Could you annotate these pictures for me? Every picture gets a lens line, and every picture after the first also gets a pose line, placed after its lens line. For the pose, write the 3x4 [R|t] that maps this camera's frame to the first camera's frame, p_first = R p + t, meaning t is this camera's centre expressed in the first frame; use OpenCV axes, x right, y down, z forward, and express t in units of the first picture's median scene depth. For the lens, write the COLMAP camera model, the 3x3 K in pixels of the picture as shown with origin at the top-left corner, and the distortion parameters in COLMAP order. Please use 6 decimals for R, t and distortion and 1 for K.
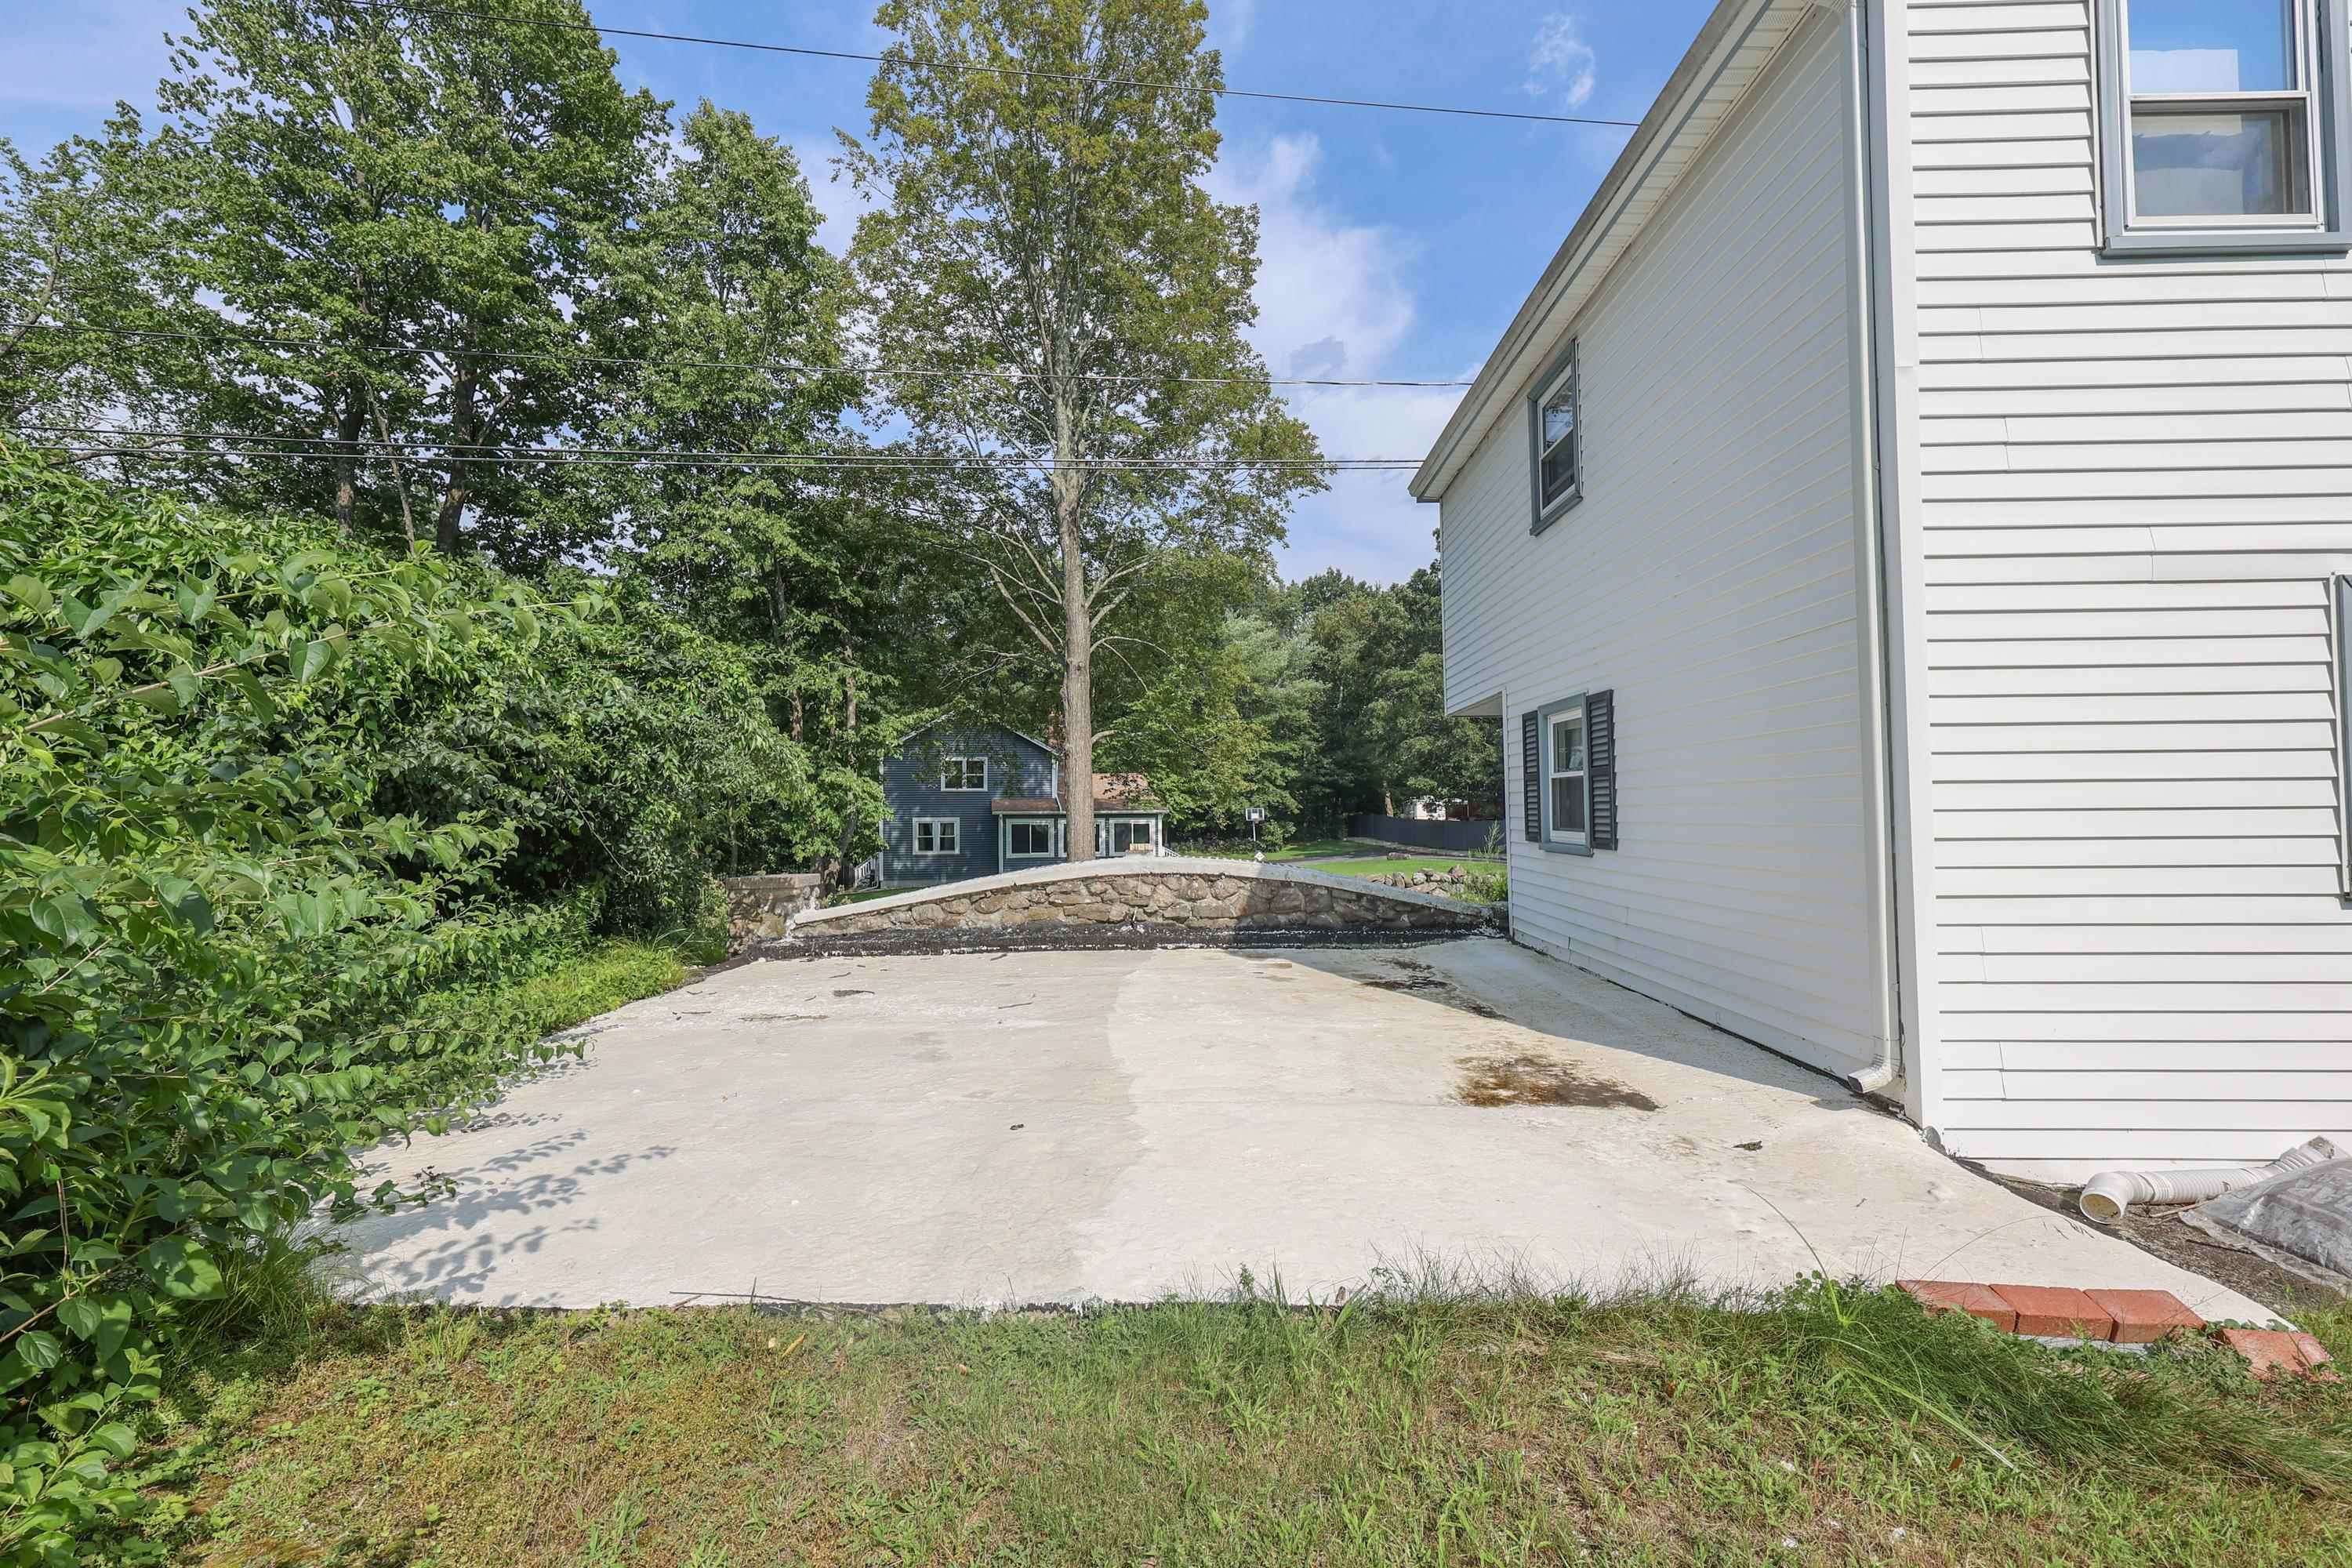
lens RADIAL K [[966.8, 0, 1175.7], [0, 966.8, 799.1], [0, 0, 1]] dist [0.000972, 0.000498]
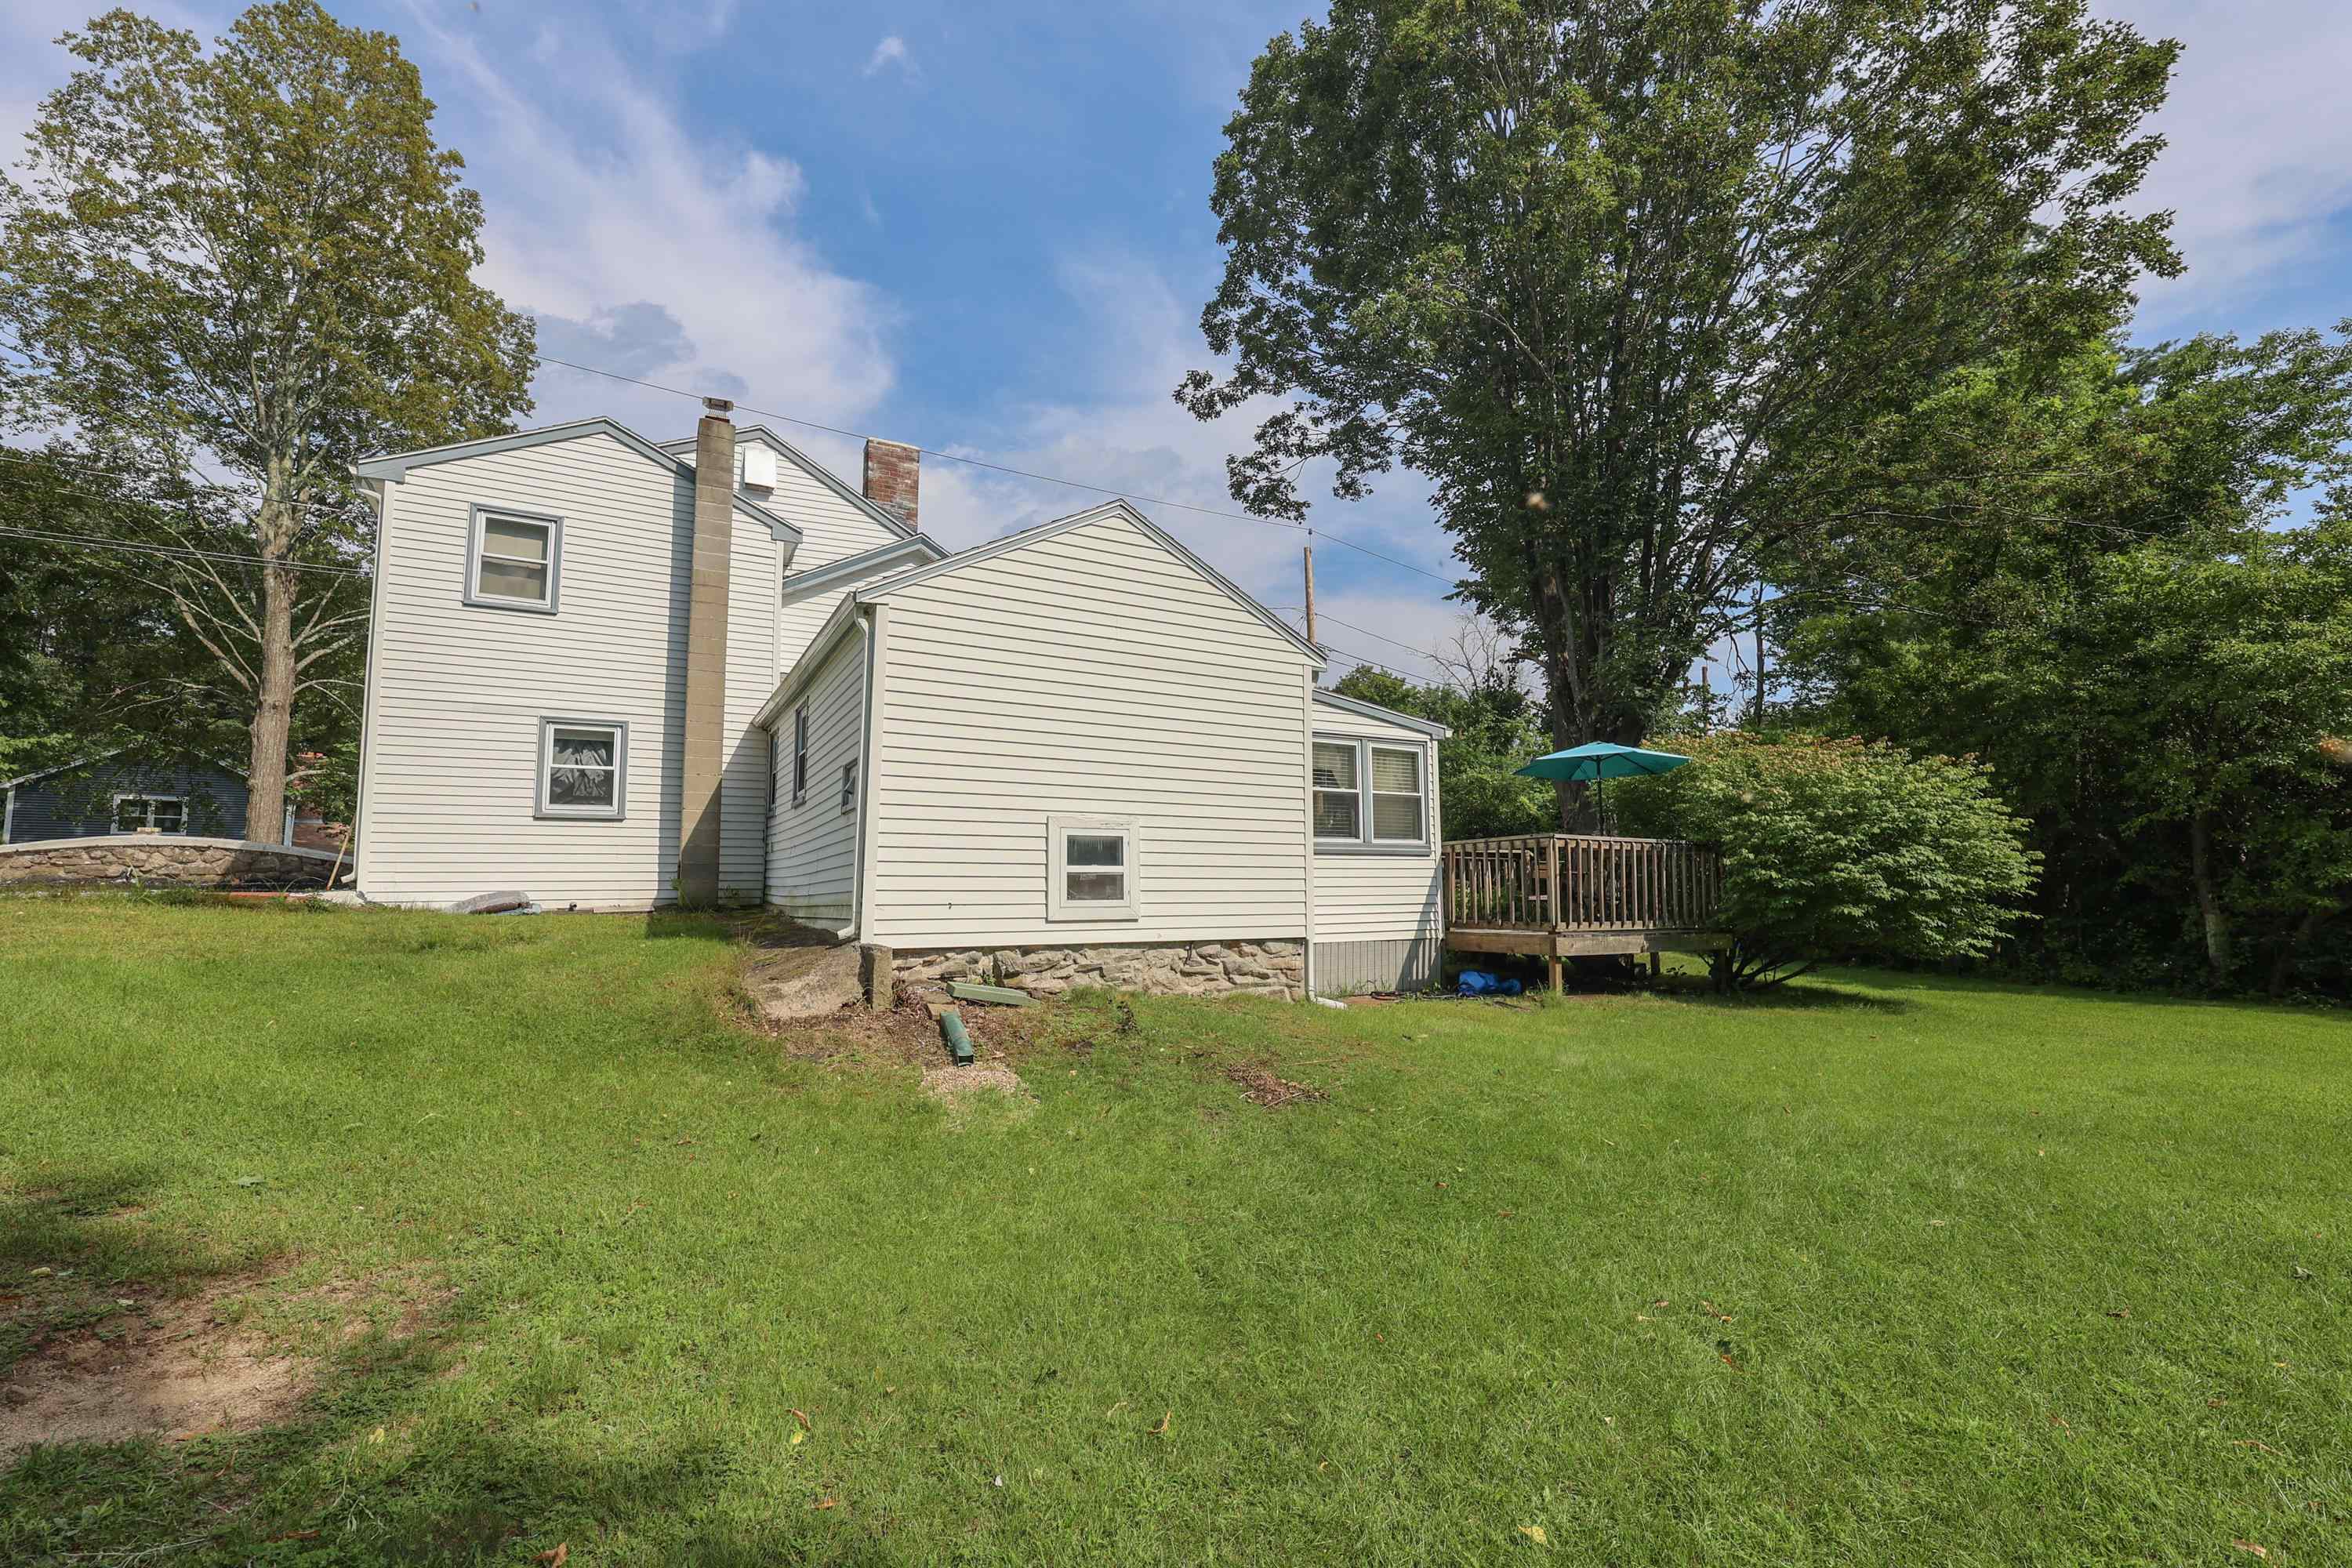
lens RADIAL K [[966.8, 0, 1159.6], [0, 966.8, 802.9], [0, 0, 1]] dist [0.000972, 0.000498]
pose [[0.853471, 0.047450, 0.518976, 0.535102], [-0.009098, 0.997051, -0.076199, 0.112469], [-0.521061, 0.060312, 0.851386, -1.119659]]
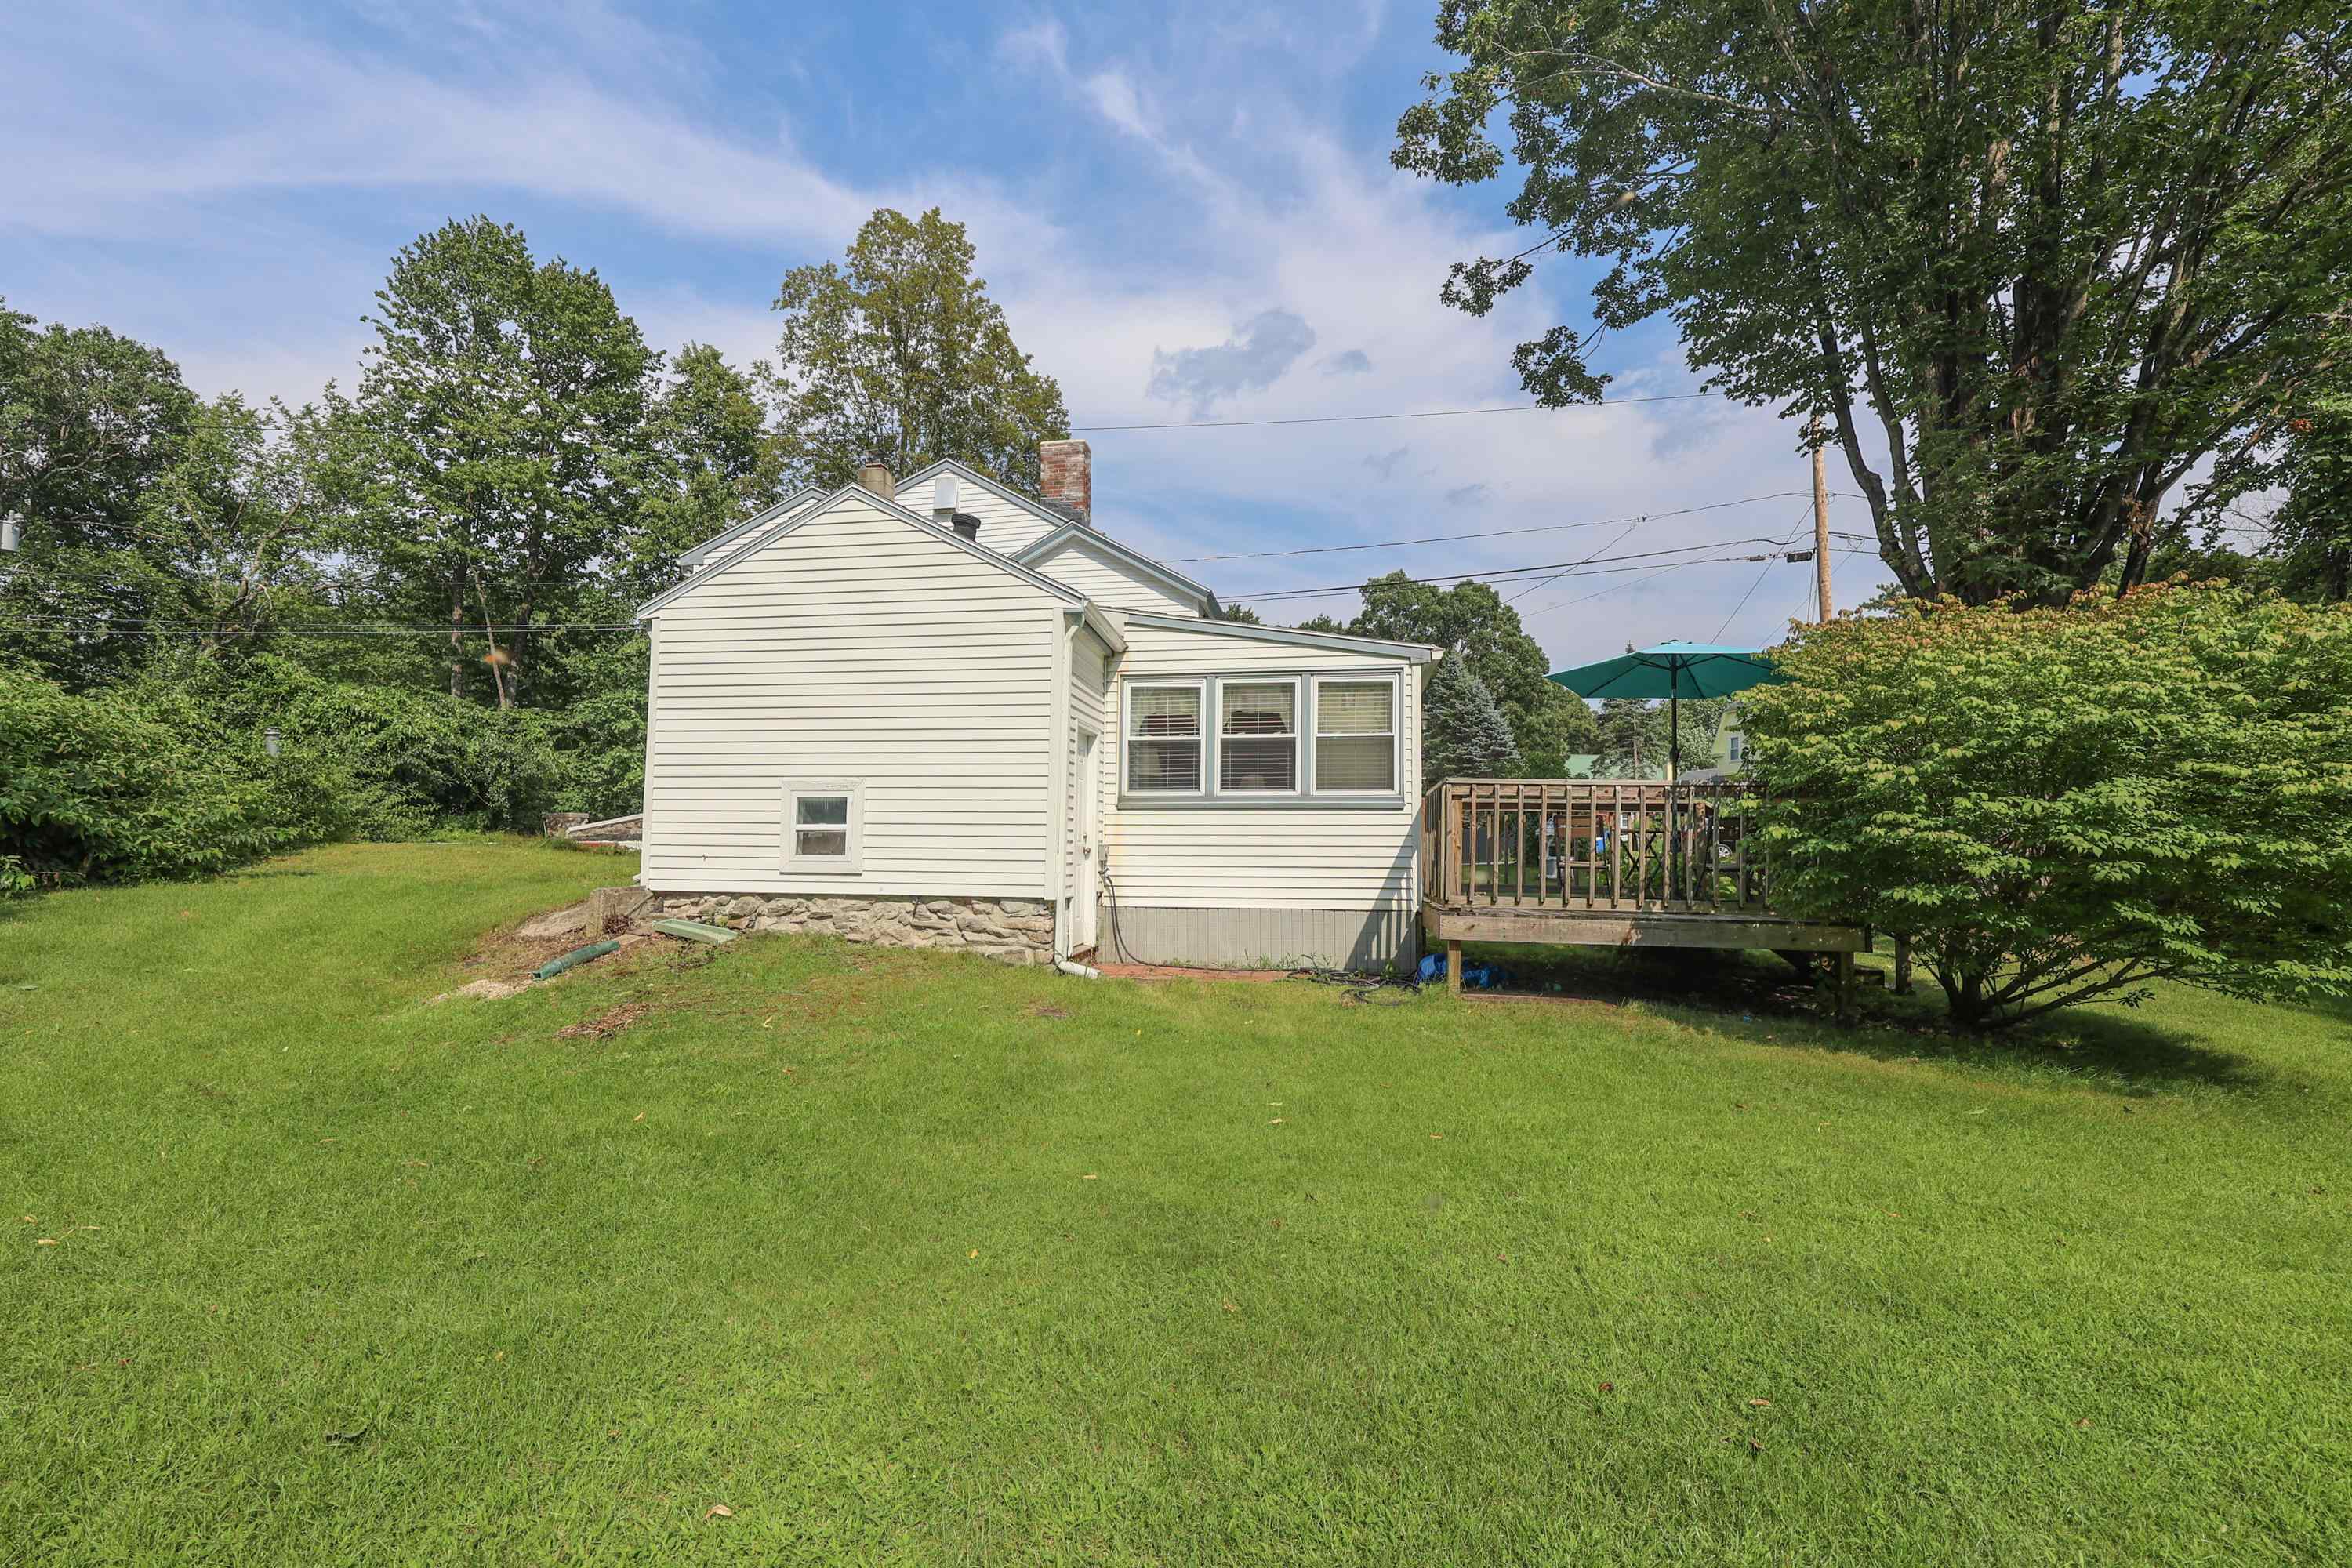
lens RADIAL K [[966.8, 0, 1165.6], [0, 966.8, 782.9], [0, 0, 1]] dist [0.000972, 0.000498]
pose [[0.993925, 0.003308, -0.110006, 1.373379], [-0.008425, 0.998902, -0.046084, 0.103585], [0.109733, 0.046731, 0.992862, -1.268805]]
